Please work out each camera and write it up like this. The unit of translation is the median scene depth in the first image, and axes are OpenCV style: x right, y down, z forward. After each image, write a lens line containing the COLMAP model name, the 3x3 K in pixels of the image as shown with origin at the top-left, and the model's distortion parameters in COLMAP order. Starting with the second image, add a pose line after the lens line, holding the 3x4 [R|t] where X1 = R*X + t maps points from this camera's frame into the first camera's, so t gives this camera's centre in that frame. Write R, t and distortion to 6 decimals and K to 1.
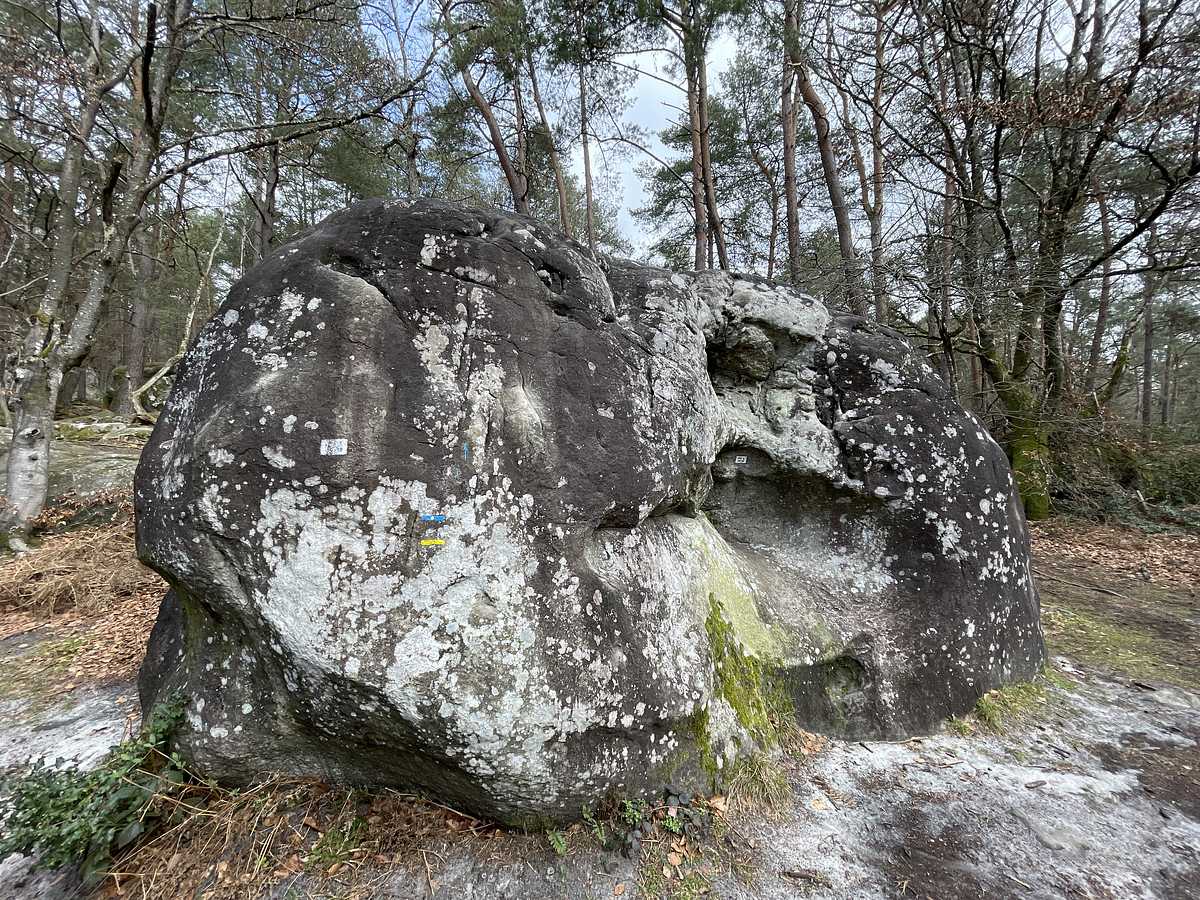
lens RADIAL K [[482.5, 0, 599.7], [0, 482.5, 449.5], [0, 0, 1]] dist [0.001335, -0.000006]
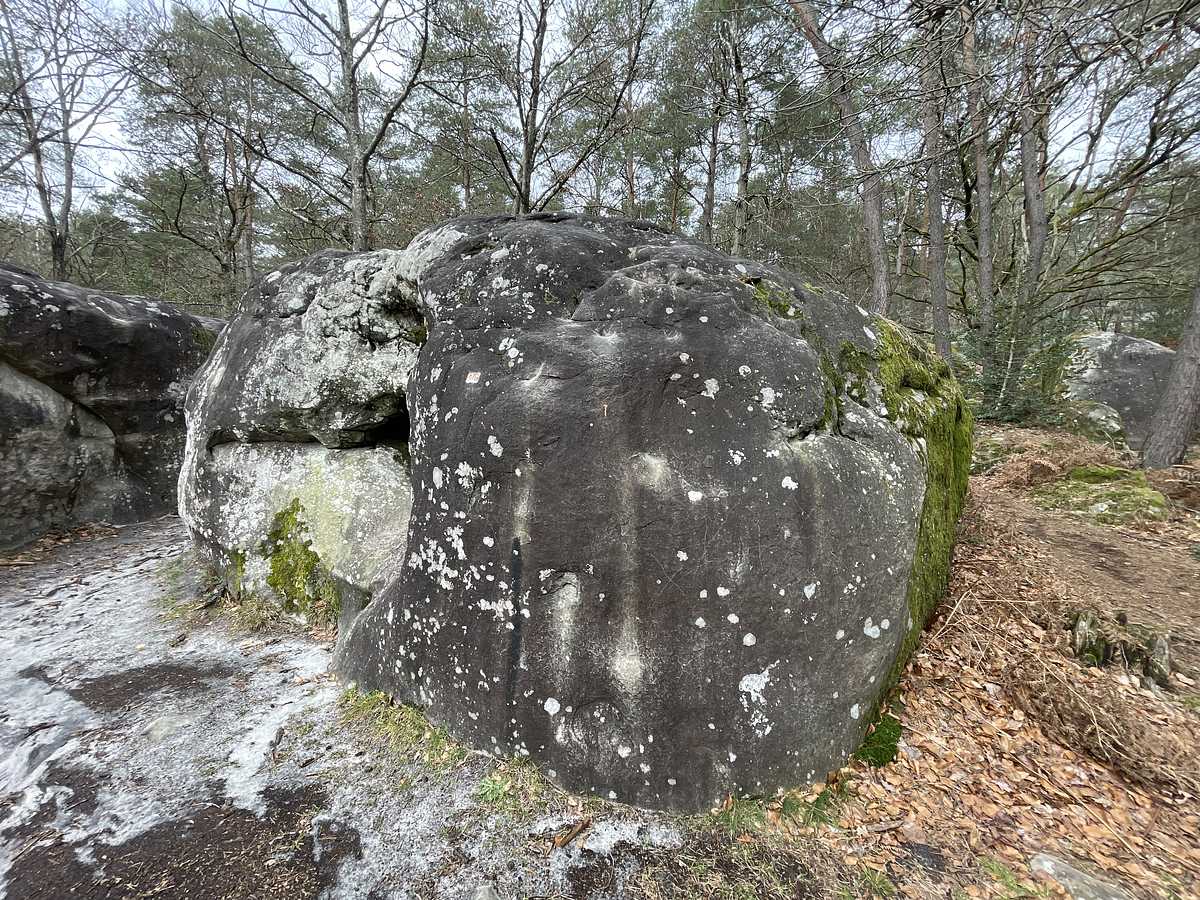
lens RADIAL K [[482.5, 0, 599.7], [0, 482.5, 450.2], [0, 0, 1]] dist [0.001335, -0.000006]
pose [[0.504548, 0.090354, -0.858643, 1.571153], [-0.002058, 0.994632, 0.103454, 0.002666], [0.863381, -0.050431, 0.502025, 0.870838]]
